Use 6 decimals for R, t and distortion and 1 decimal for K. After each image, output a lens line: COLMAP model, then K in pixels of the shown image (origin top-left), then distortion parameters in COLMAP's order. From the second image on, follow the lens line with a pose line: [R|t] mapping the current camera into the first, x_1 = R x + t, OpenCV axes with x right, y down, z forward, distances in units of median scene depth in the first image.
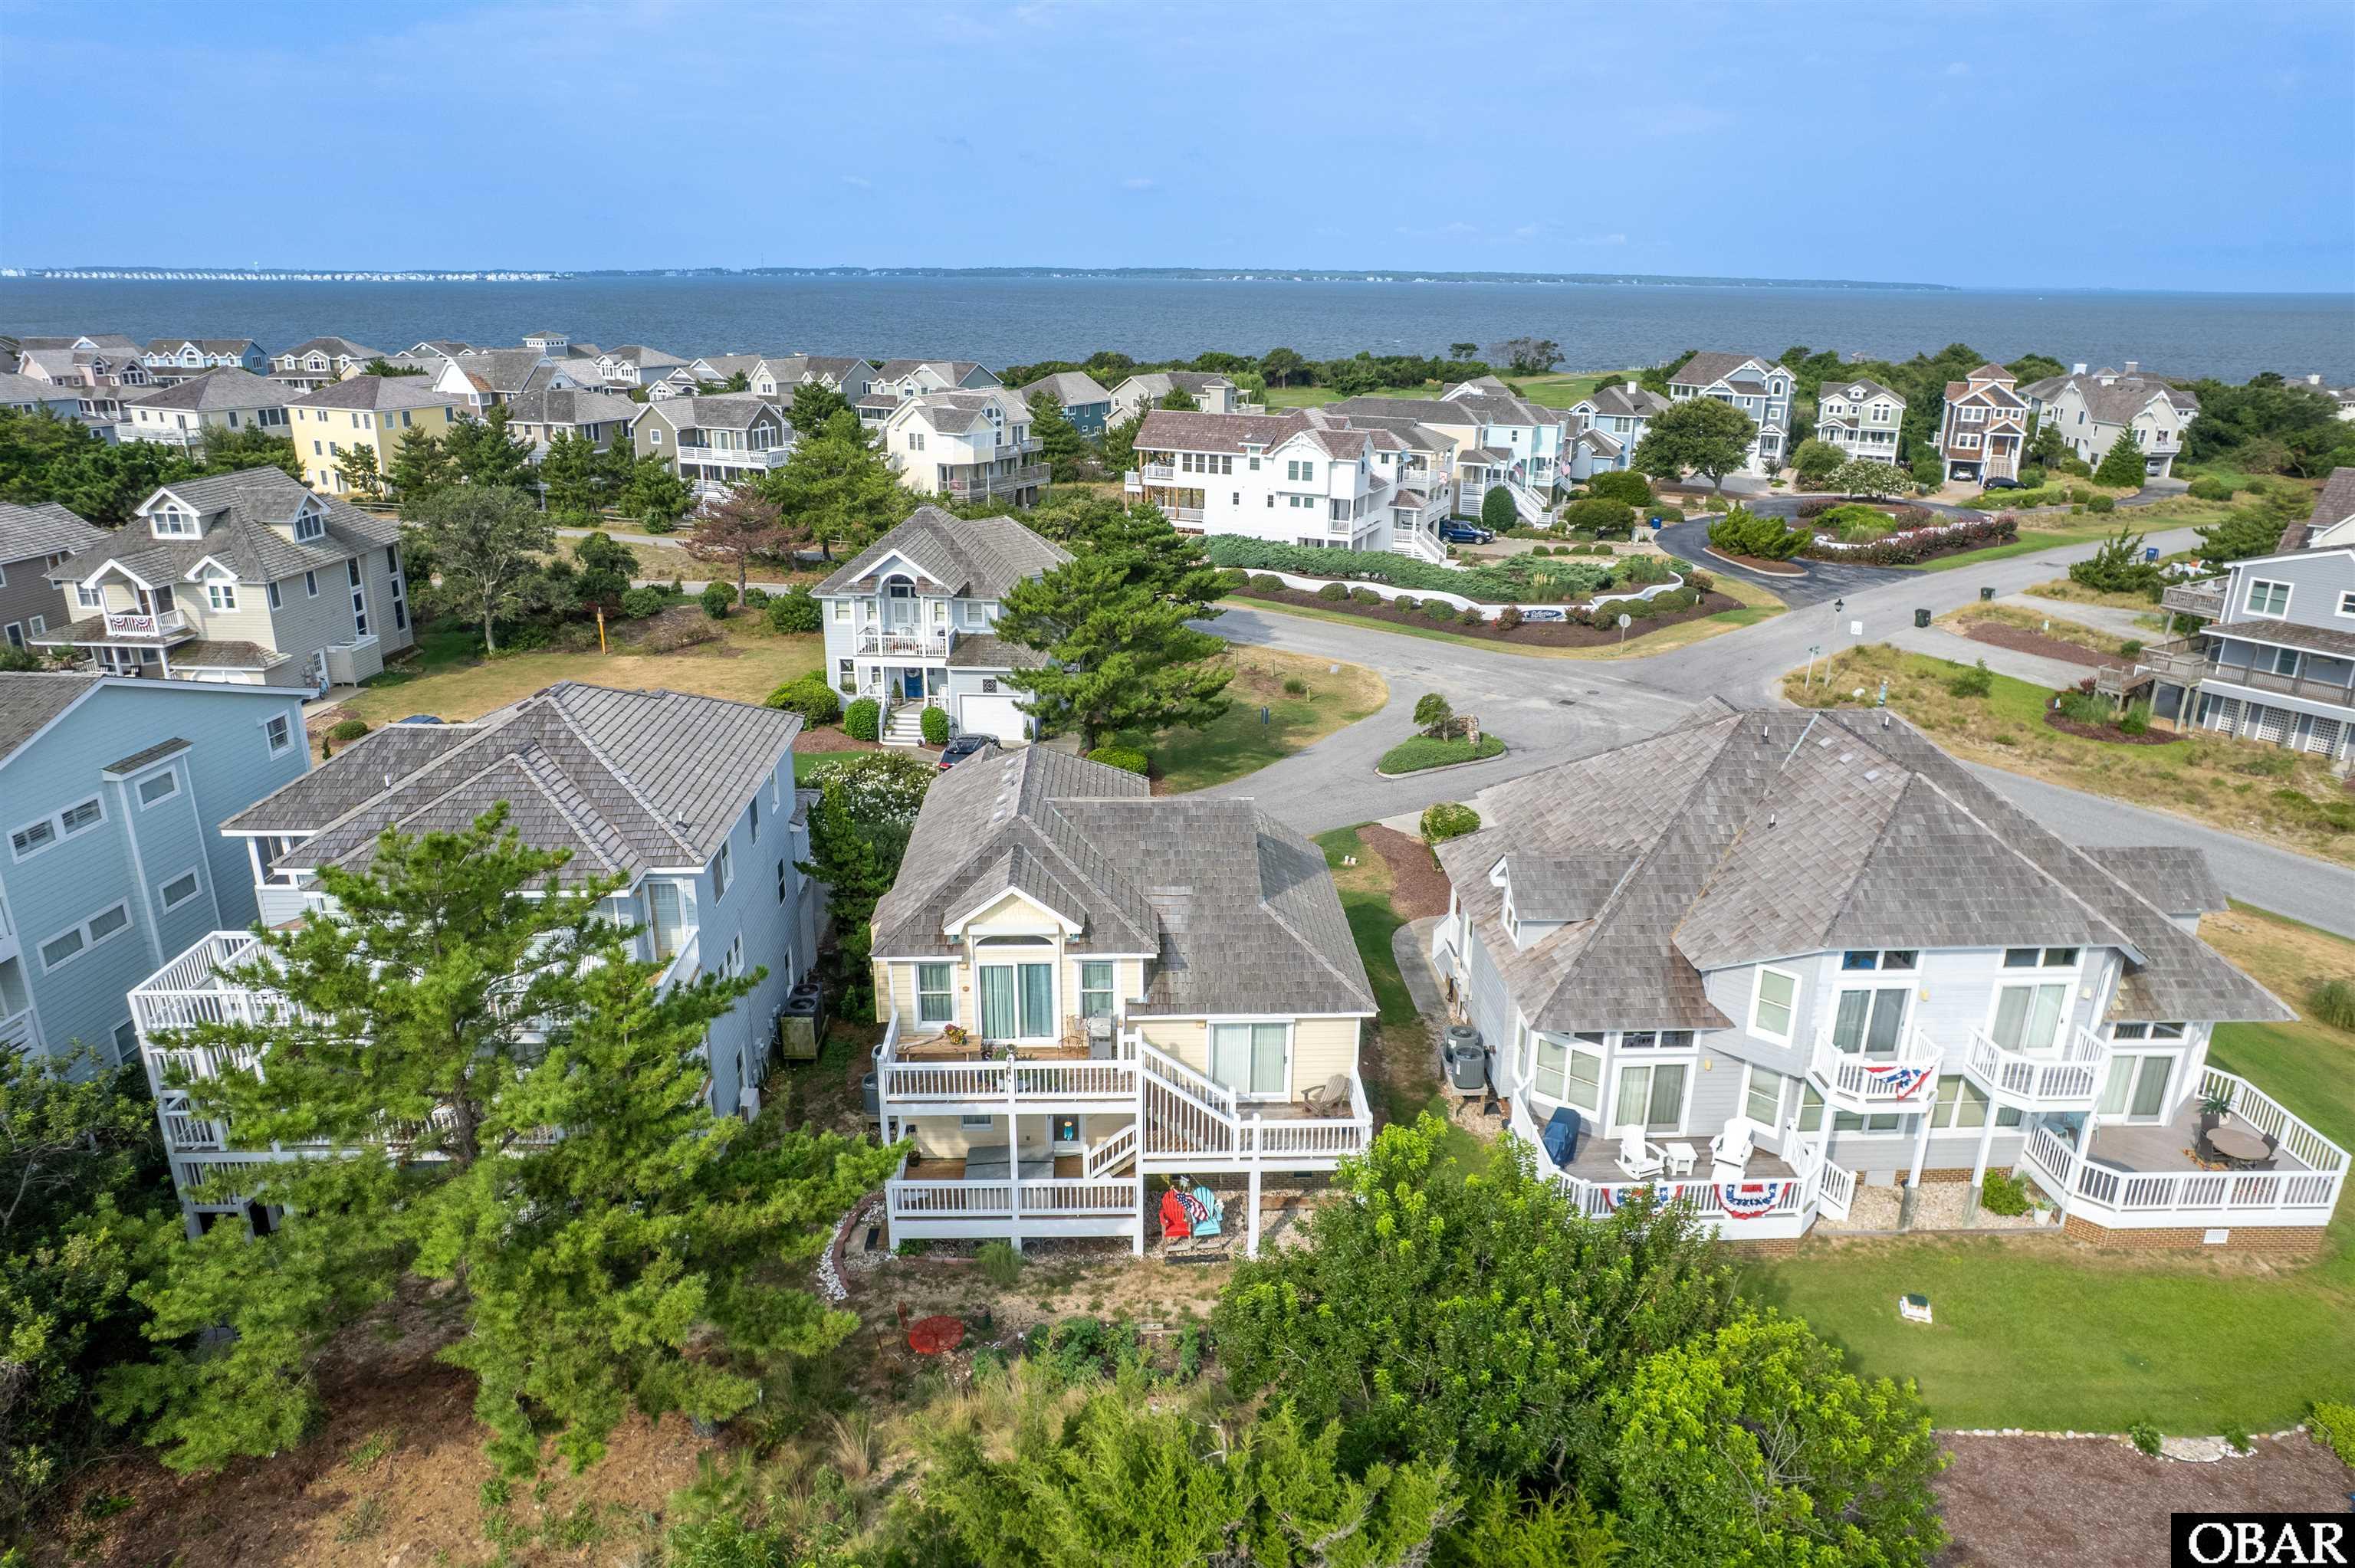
lens RADIAL K [[1506.4, 0, 1179.1], [0, 1506.4, 781.0], [0, 0, 1]] dist [-0.079994, 0.069003]
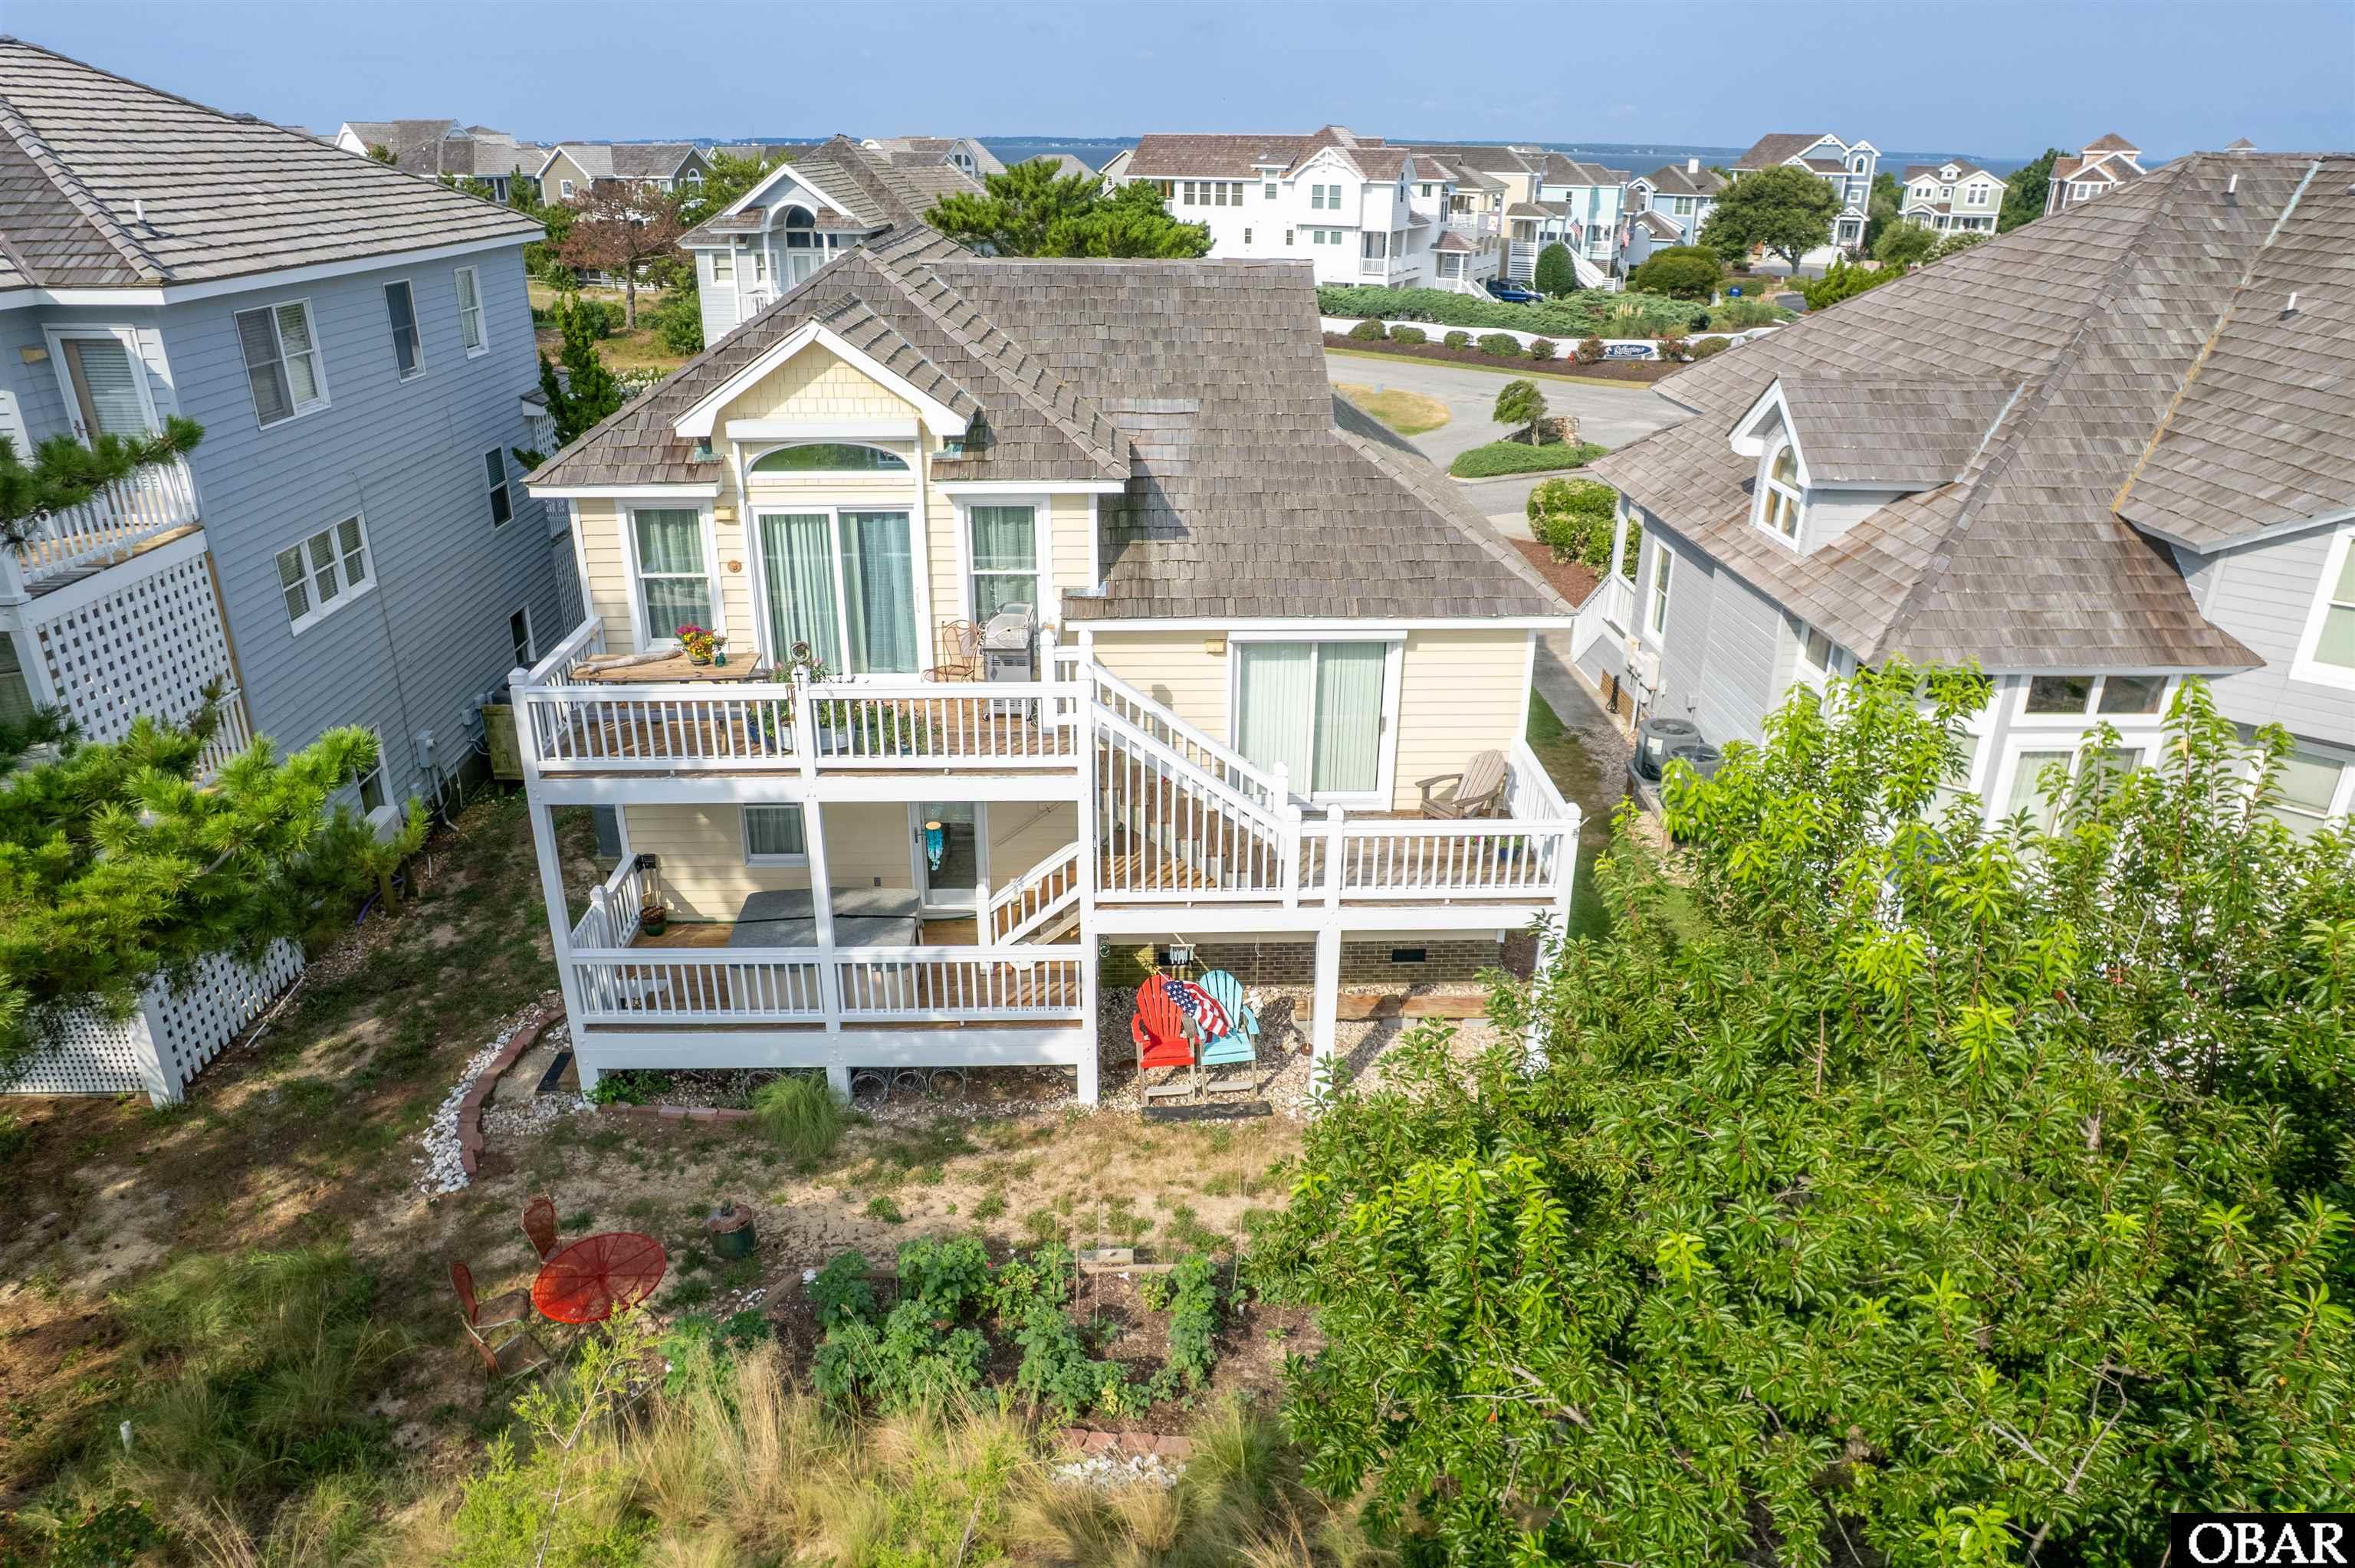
lens RADIAL K [[1508.8, 0, 1178.1], [0, 1508.8, 782.1], [0, 0, 1]] dist [-0.079638, 0.069517]
pose [[0.999997, -0.000224, -0.002435, 0.001658], [0.000409, 0.997080, 0.076362, 0.081557], [0.002411, -0.076362, 0.997077, 0.241980]]
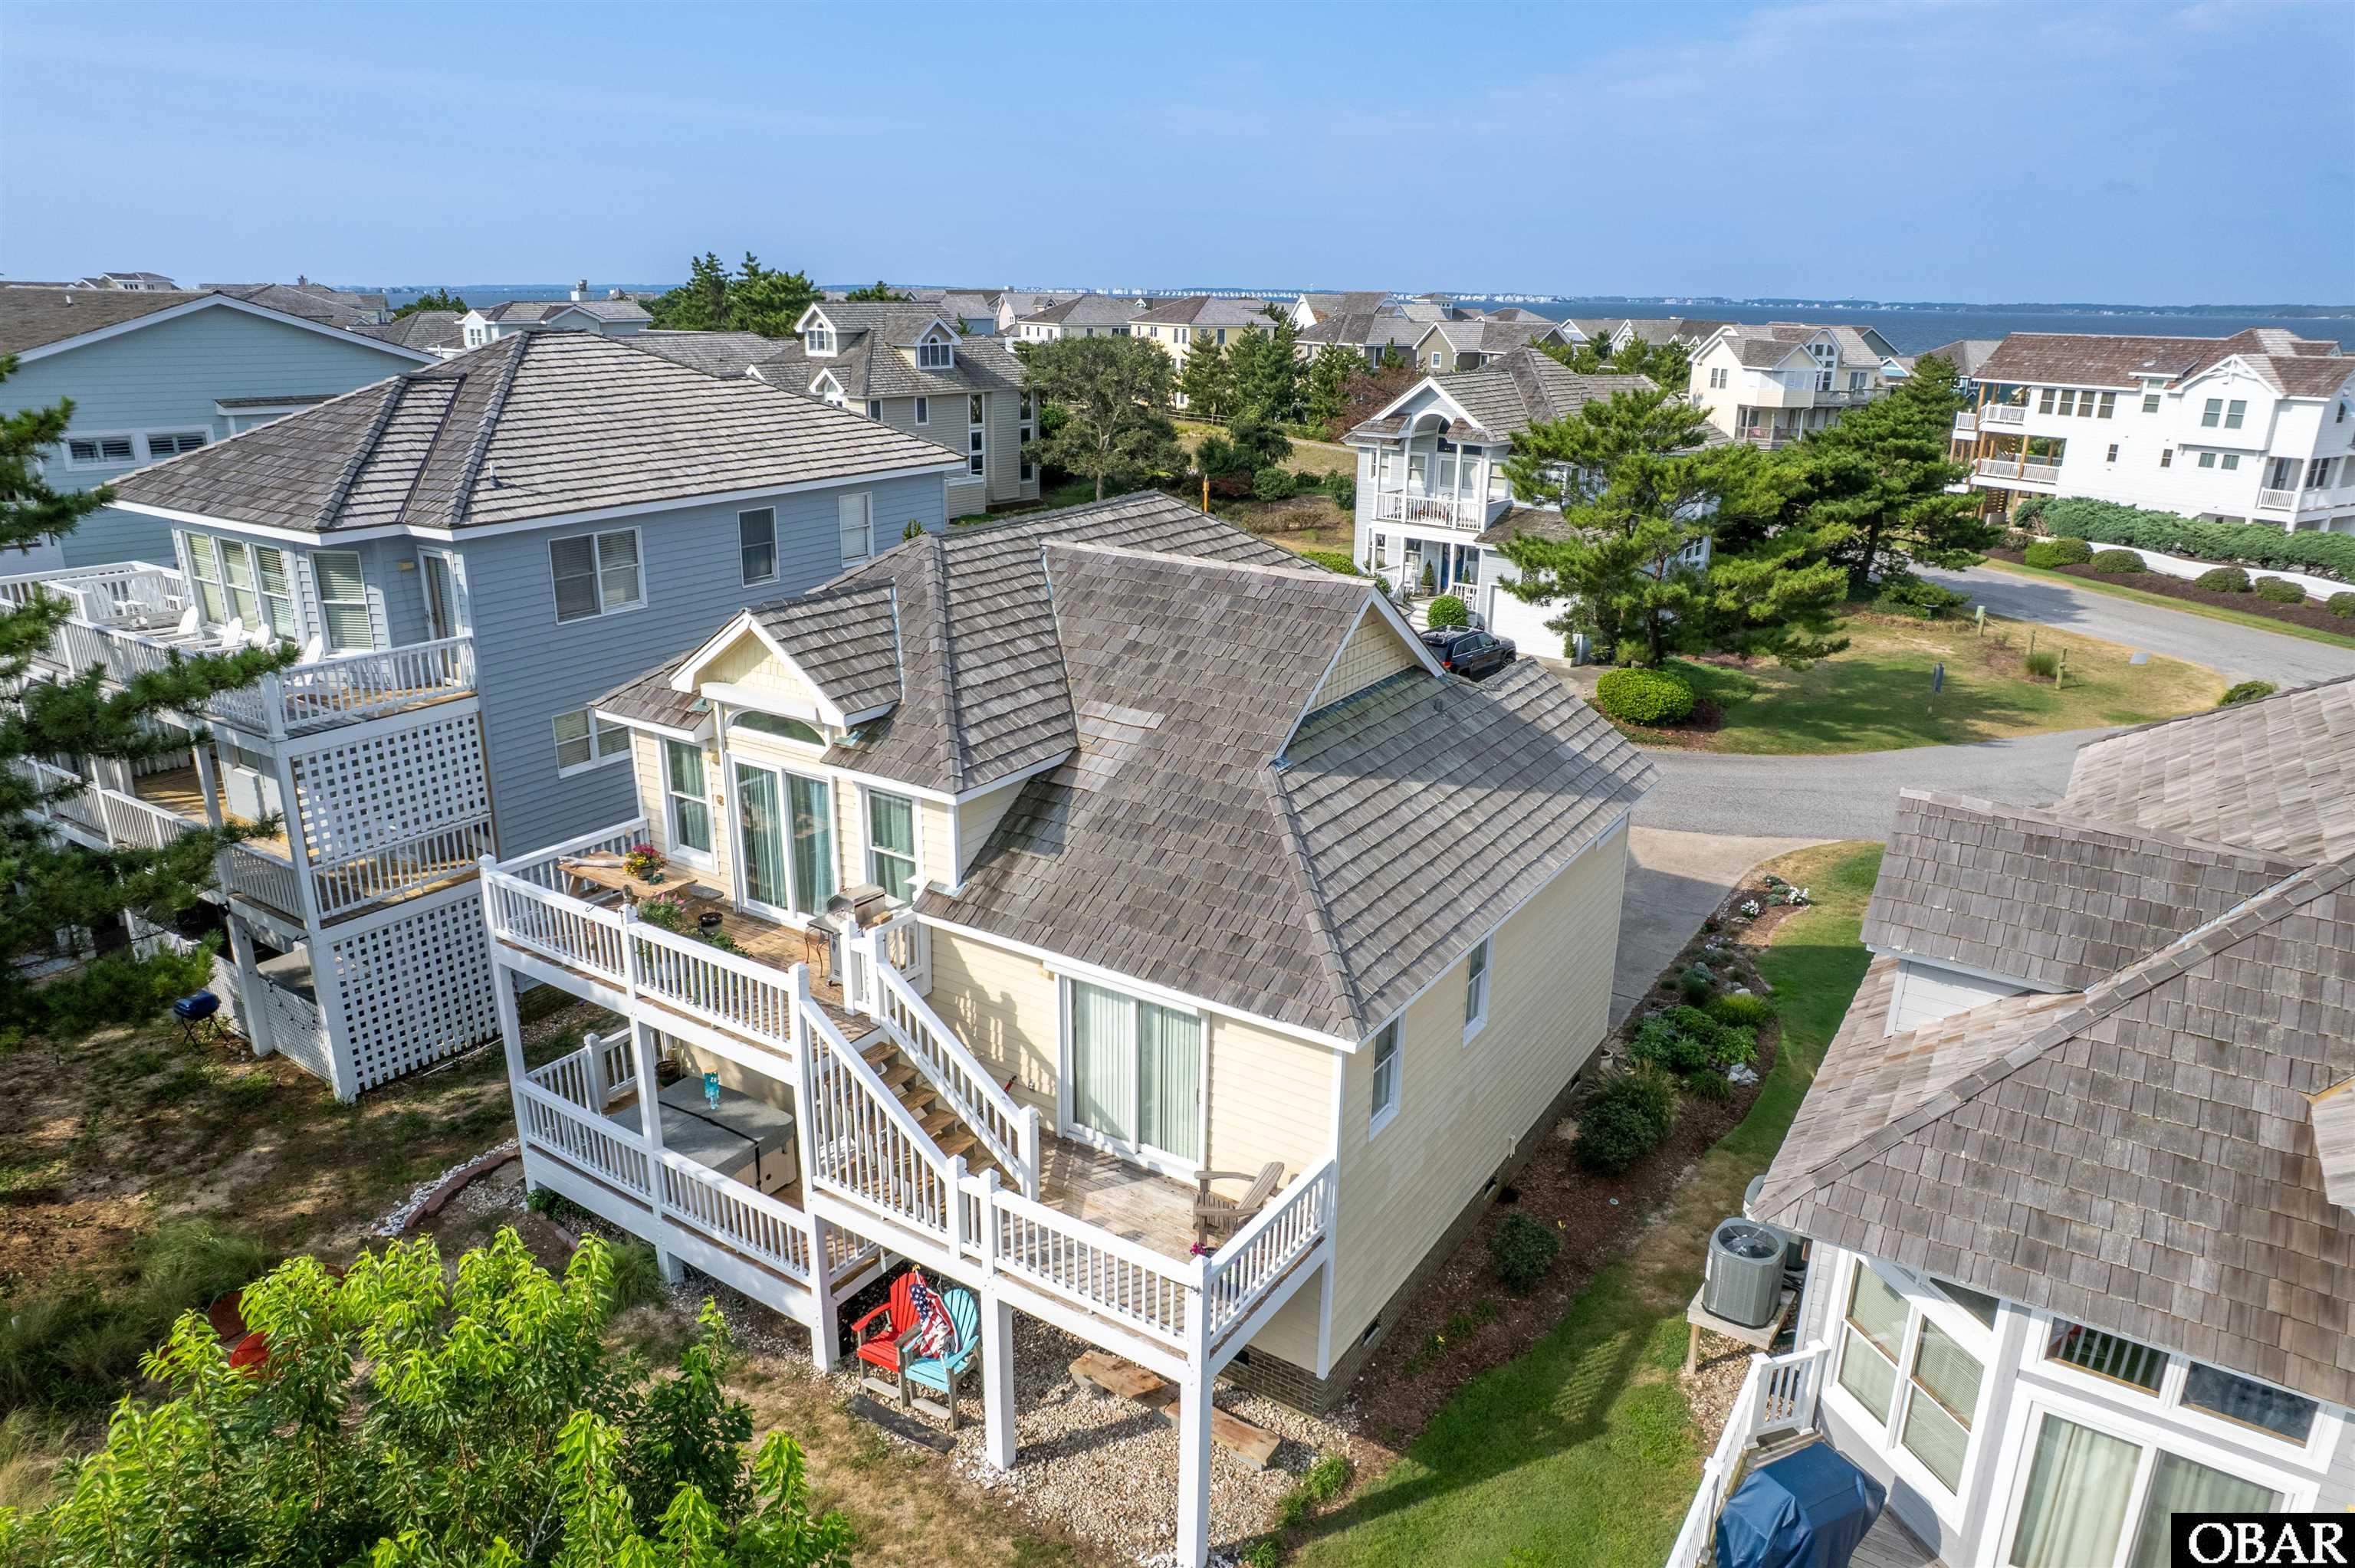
lens RADIAL K [[1508.8, 0, 1178.1], [0, 1508.8, 782.1], [0, 0, 1]] dist [-0.079638, 0.069517]
pose [[0.813559, 0.182492, -0.552104, 0.148308], [-0.192378, 0.980480, 0.040606, 0.035778], [0.548737, 0.073177, 0.832786, 0.295344]]
